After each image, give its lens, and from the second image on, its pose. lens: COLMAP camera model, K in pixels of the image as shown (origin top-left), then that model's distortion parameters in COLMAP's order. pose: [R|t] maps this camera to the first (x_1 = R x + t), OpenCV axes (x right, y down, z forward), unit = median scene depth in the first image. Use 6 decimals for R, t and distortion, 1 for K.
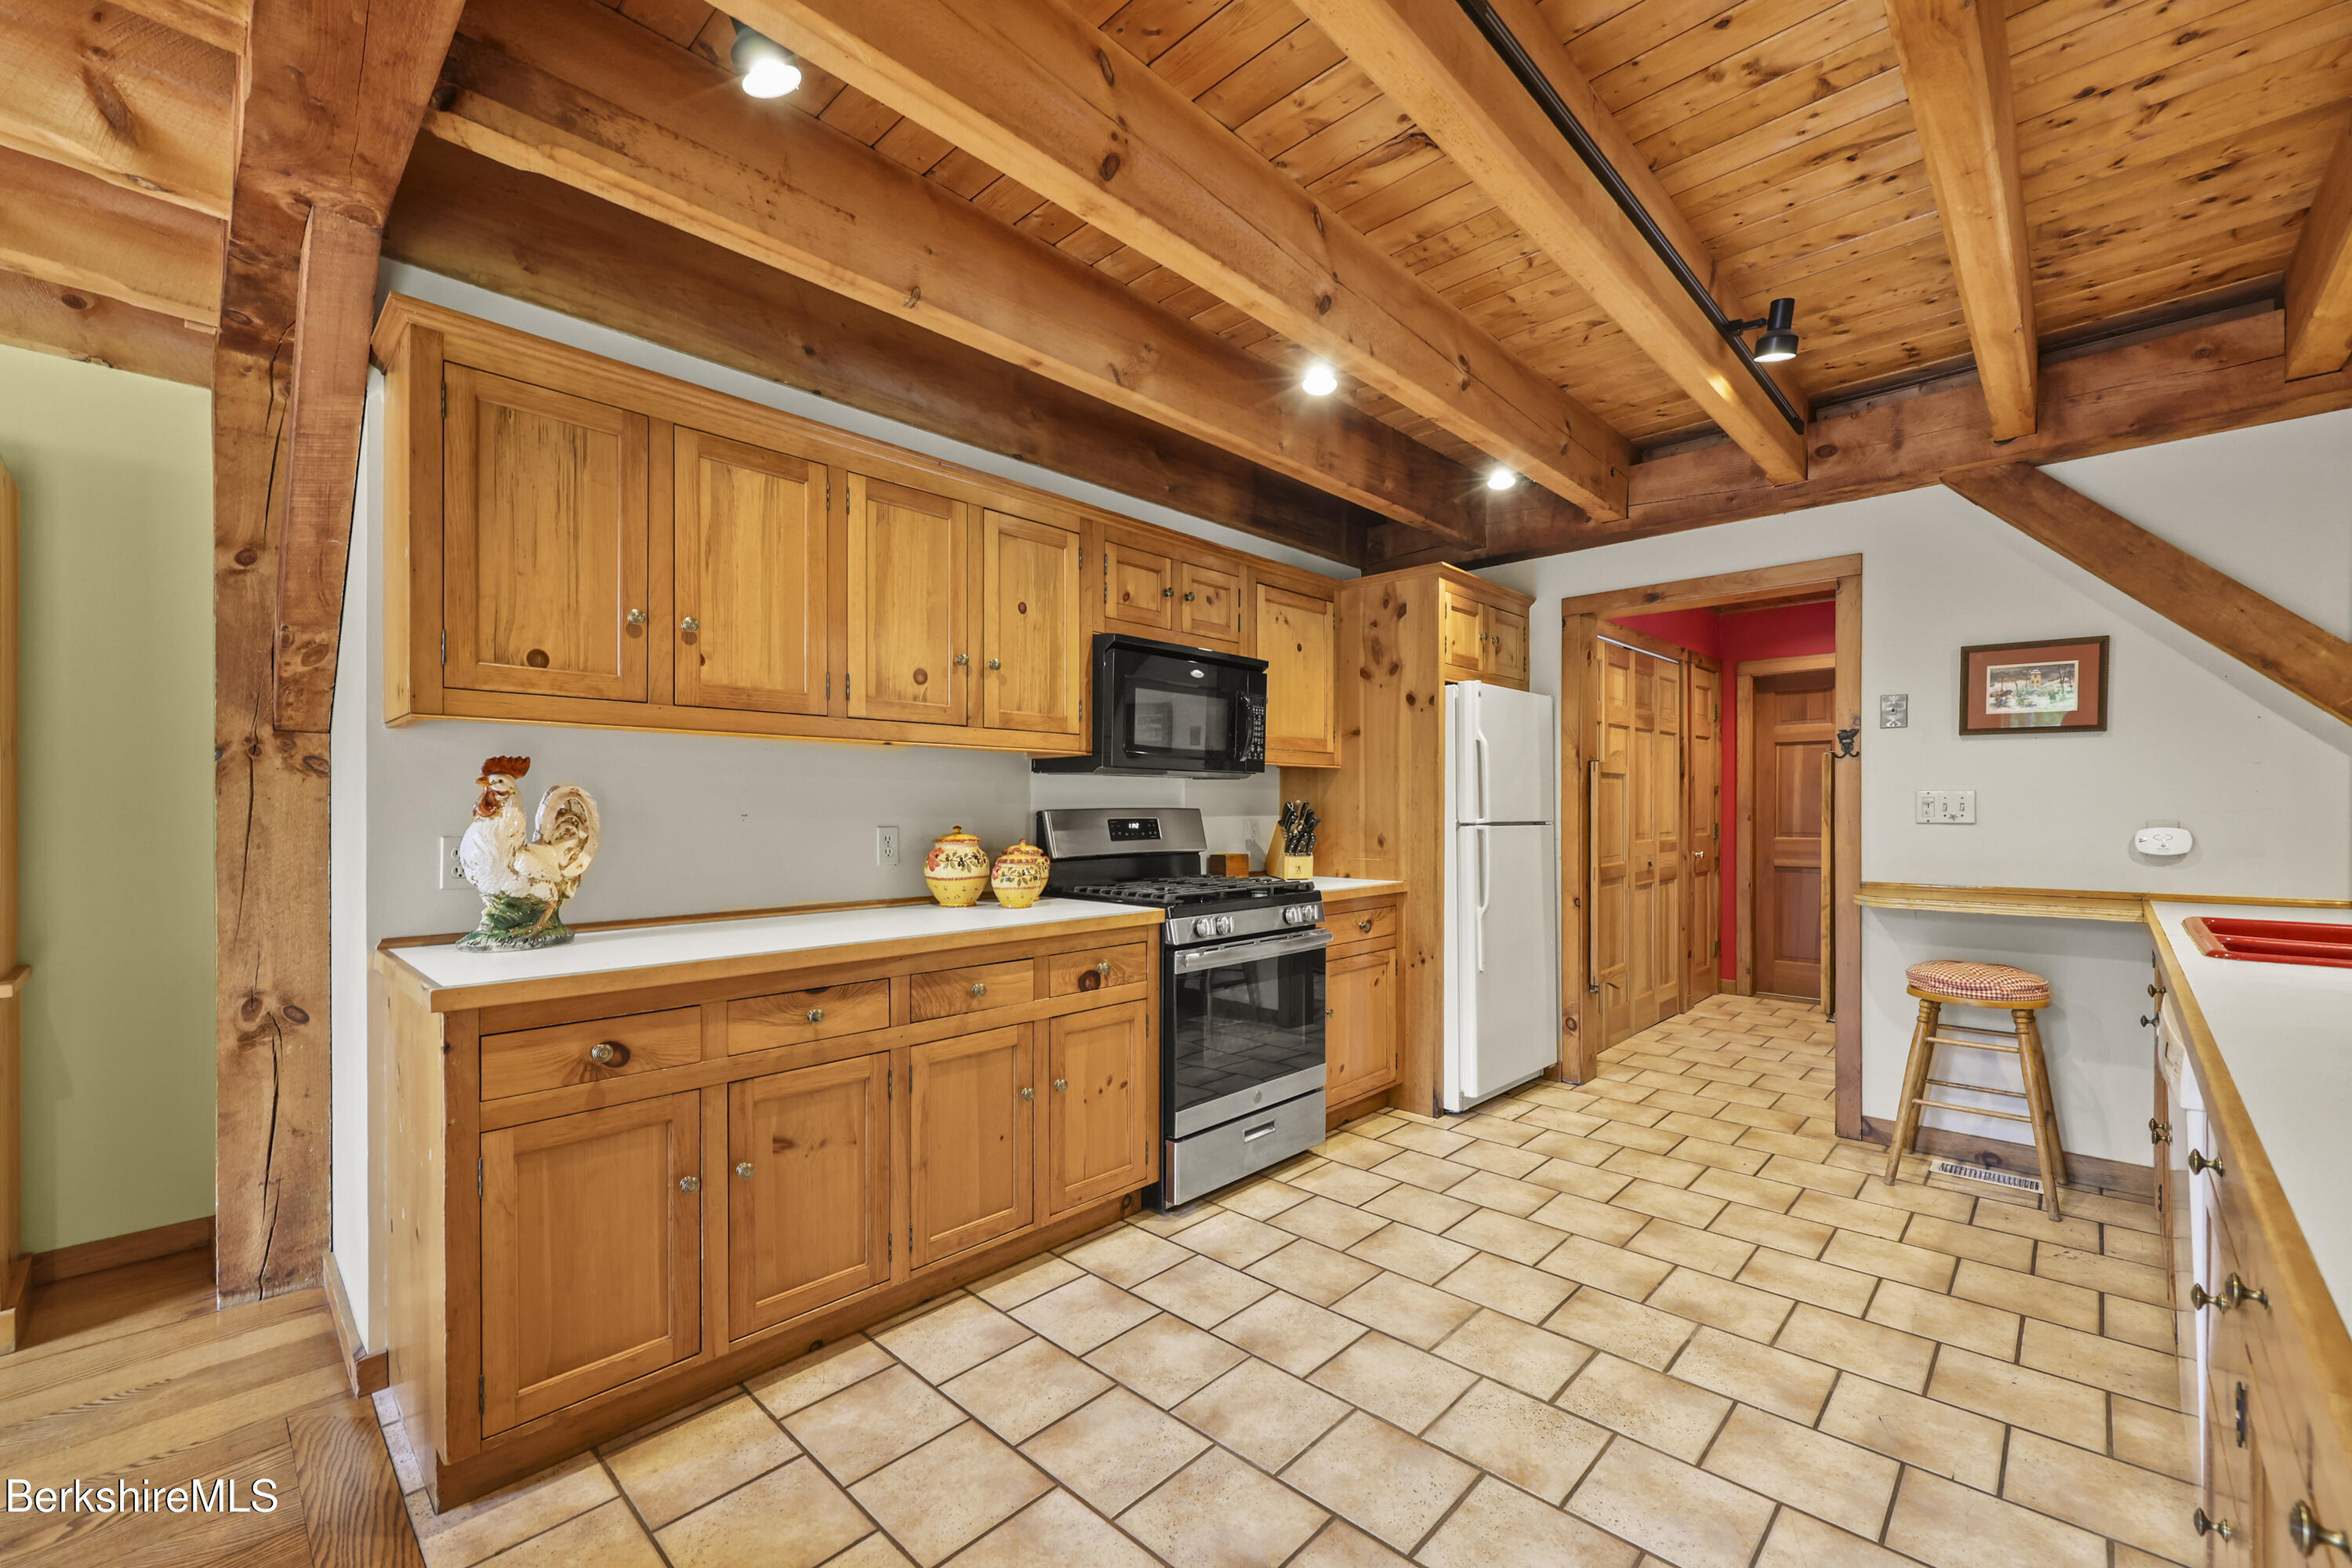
lens RADIAL K [[960.0, 0, 1180.5], [0, 960.0, 805.7], [0, 0, 1]] dist [-0.000071, 0.000286]
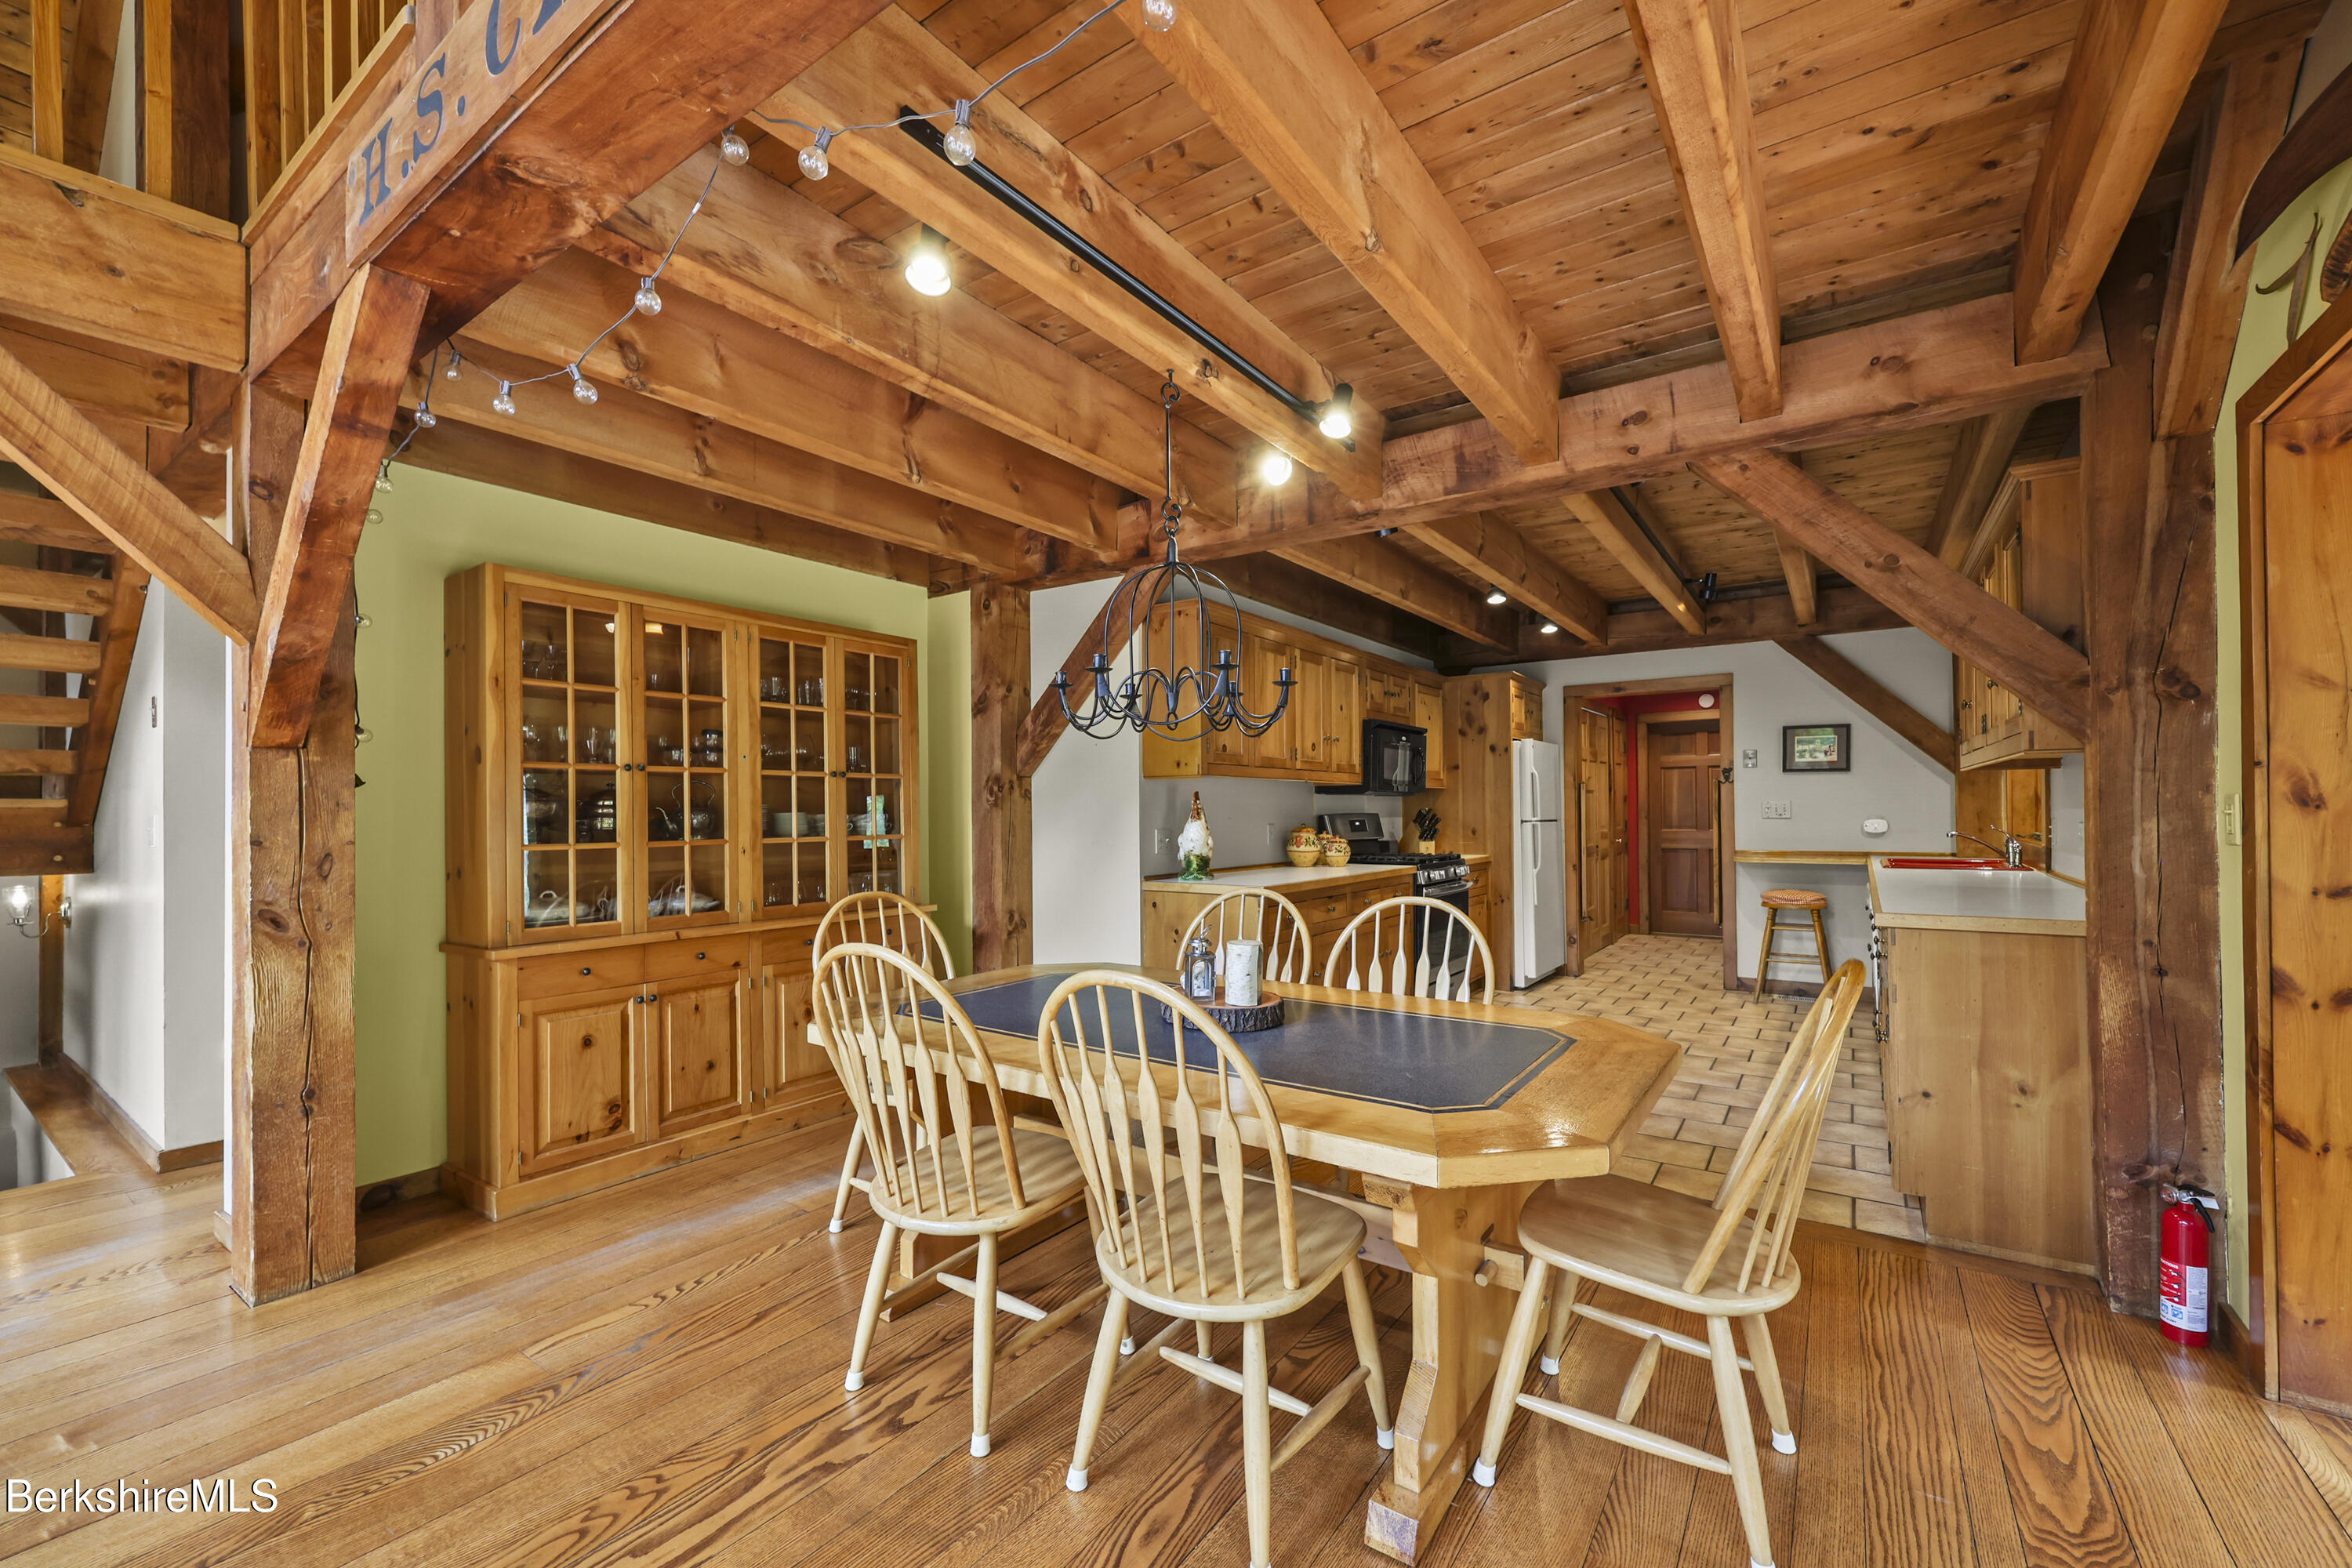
lens RADIAL K [[960.0, 0, 1180.0], [0, 960.0, 792.8], [0, 0, 1]] dist [-0.000071, 0.000286]
pose [[0.988620, -0.004196, 0.150375, -0.639558], [0.006970, 0.999815, -0.017920, -0.005809], [-0.150272, 0.018765, 0.988467, -0.684469]]
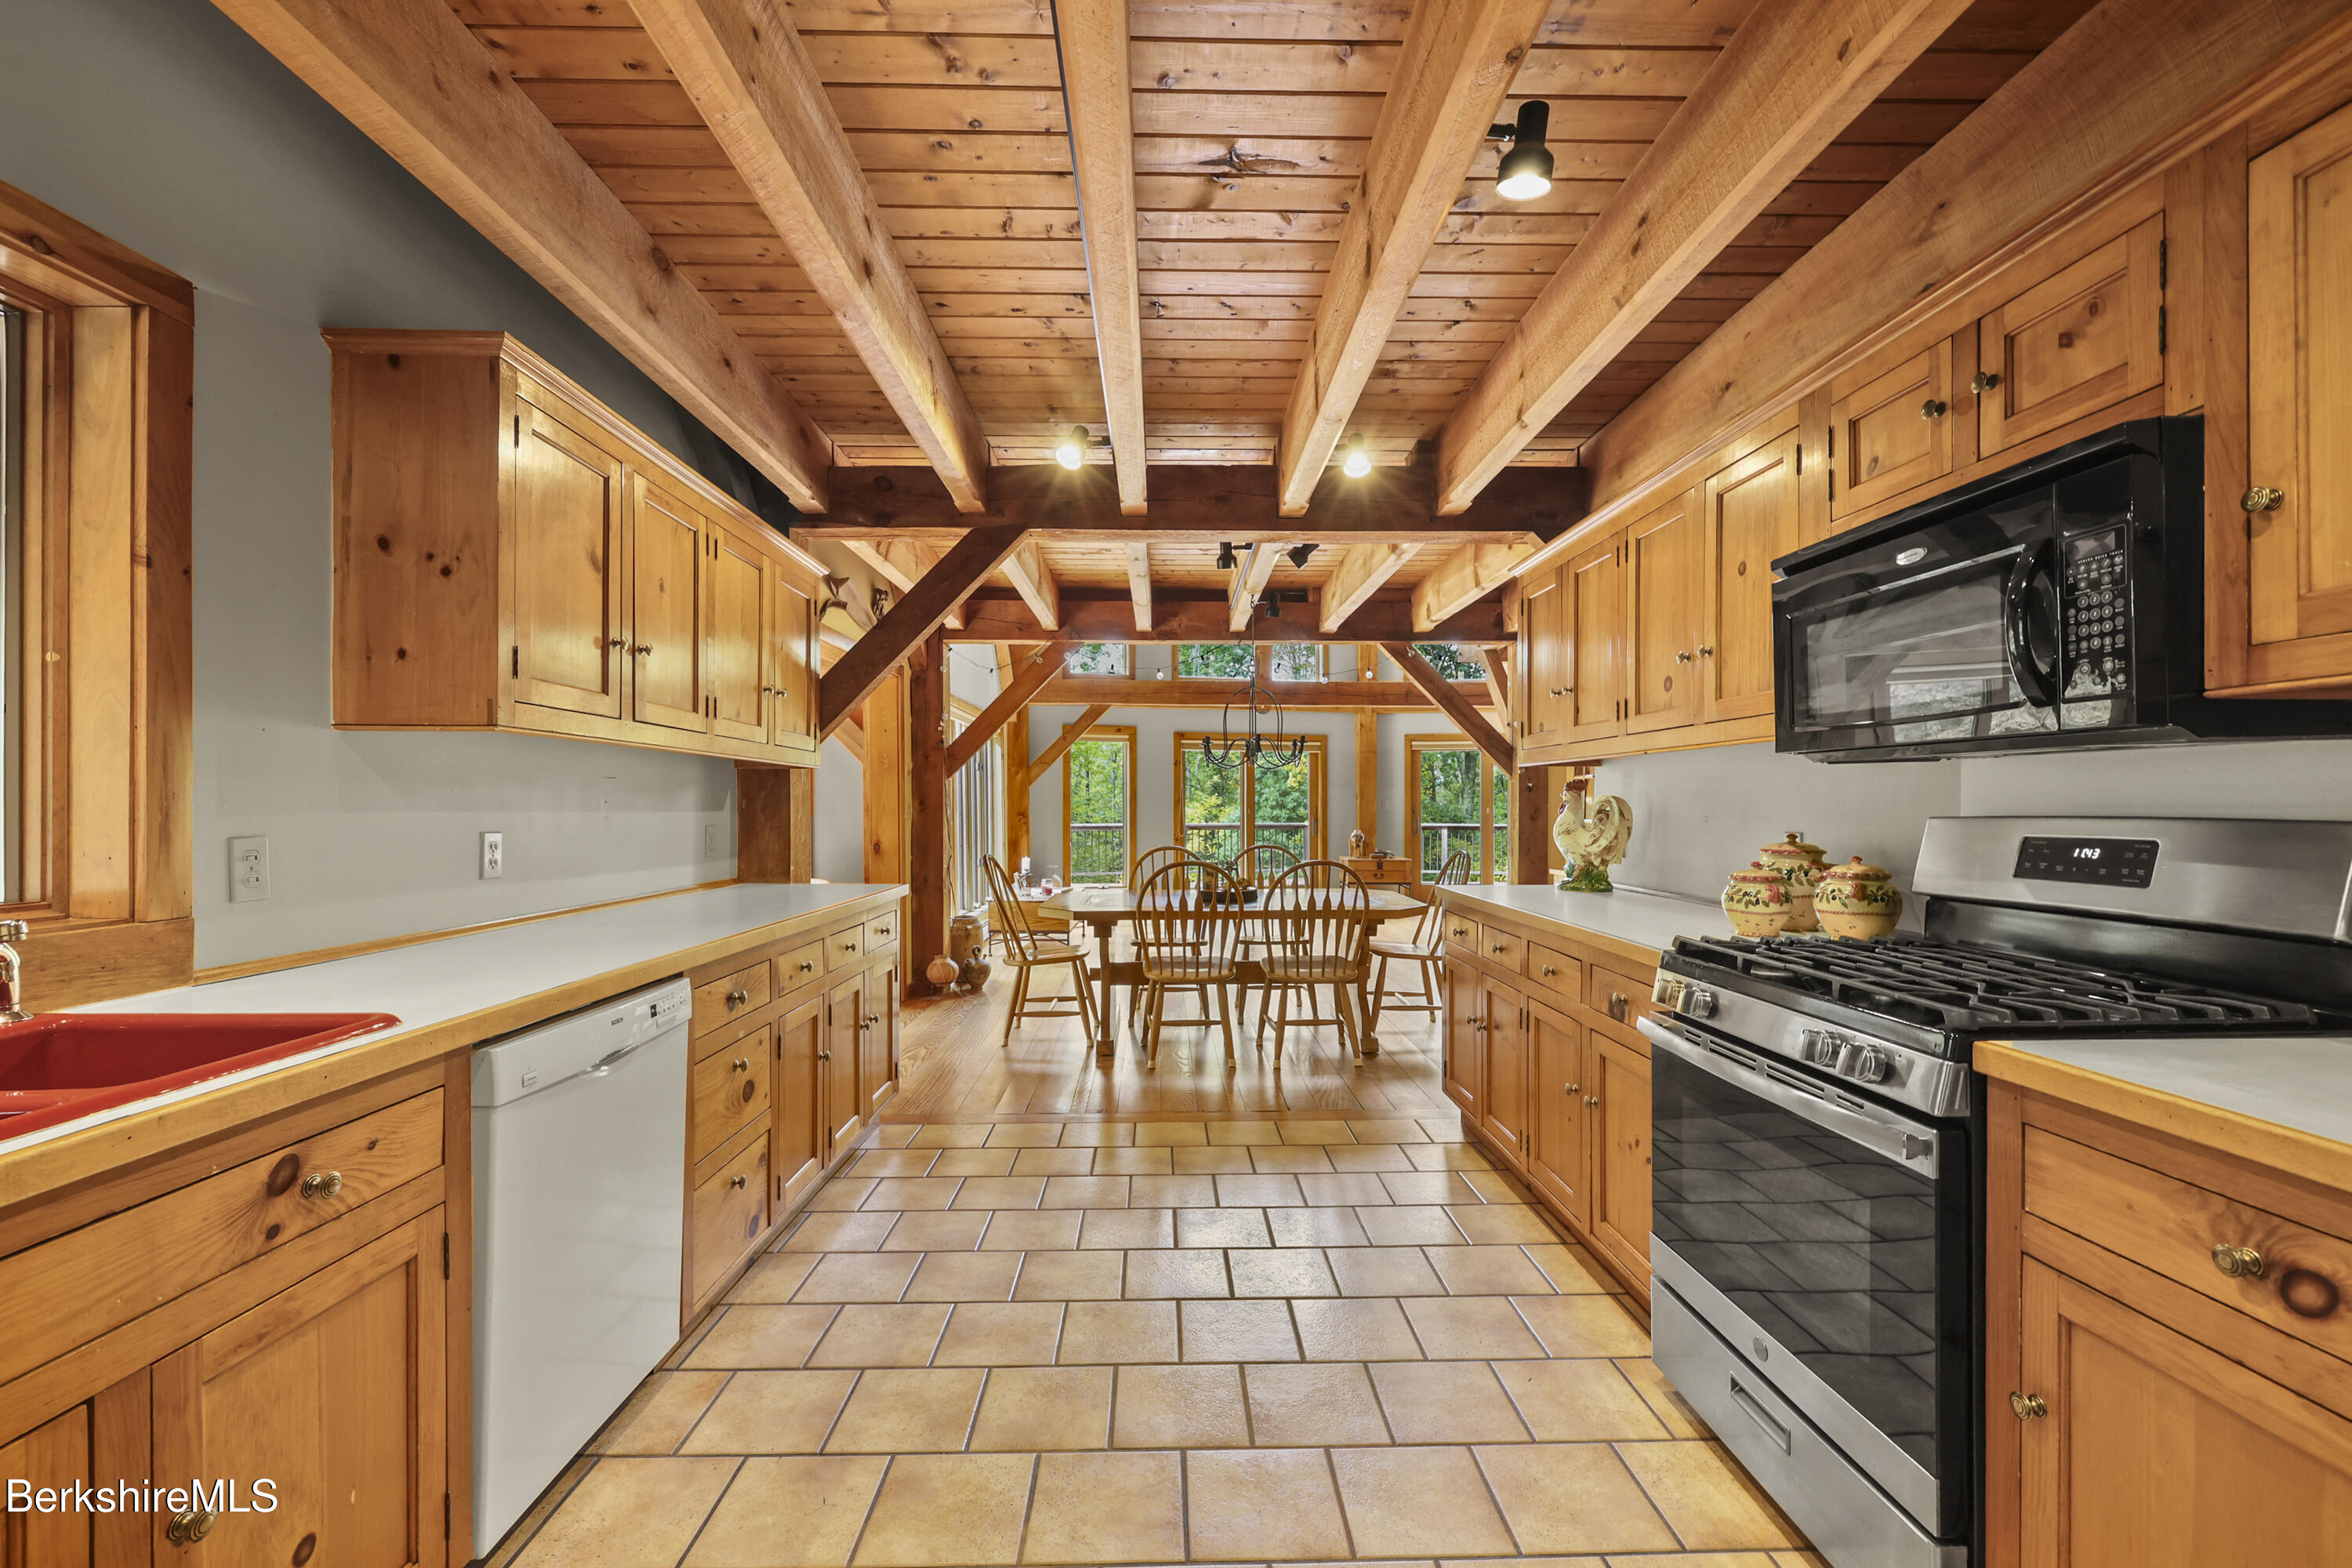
lens RADIAL K [[960.0, 0, 1184.2], [0, 960.0, 797.2], [0, 0, 1]] dist [-0.000071, 0.000286]
pose [[-0.708993, -0.006034, -0.705190, 0.615954], [-0.003538, 0.999981, -0.004999, -0.004005], [0.705207, -0.001050, -0.709001, 1.024265]]
